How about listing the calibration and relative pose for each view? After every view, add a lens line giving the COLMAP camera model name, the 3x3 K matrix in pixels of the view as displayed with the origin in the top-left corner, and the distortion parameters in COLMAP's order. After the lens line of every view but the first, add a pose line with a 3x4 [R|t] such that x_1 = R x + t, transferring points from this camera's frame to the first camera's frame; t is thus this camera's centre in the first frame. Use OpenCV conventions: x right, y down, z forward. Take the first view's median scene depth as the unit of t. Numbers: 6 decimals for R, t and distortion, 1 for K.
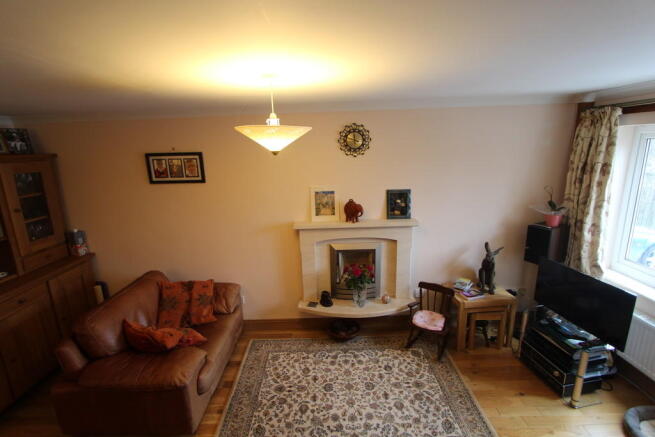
lens RADIAL K [[302.3, 0, 327.6], [0, 302.3, 215.0], [0, 0, 1]] dist [-0.011394, -0.000005]
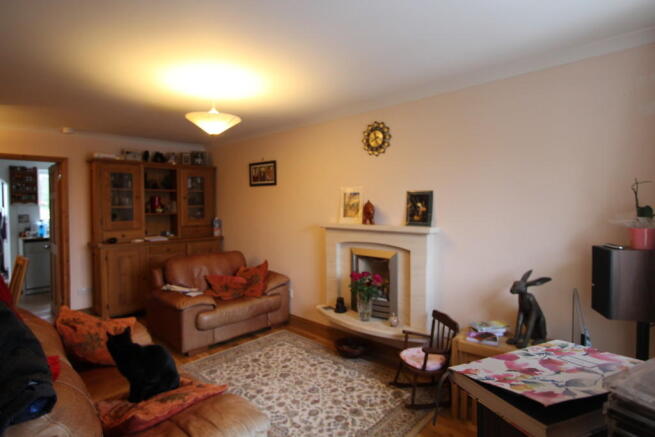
lens RADIAL K [[354.6, 0, 327.3], [0, 354.6, 217.0], [0, 0, 1]] dist [-0.001484, 0.000109]
pose [[0.717456, 0.049409, -0.694850, 0.764321], [-0.174155, 0.978528, -0.110241, 0.145124], [0.674483, 0.200104, 0.710655, 0.141987]]
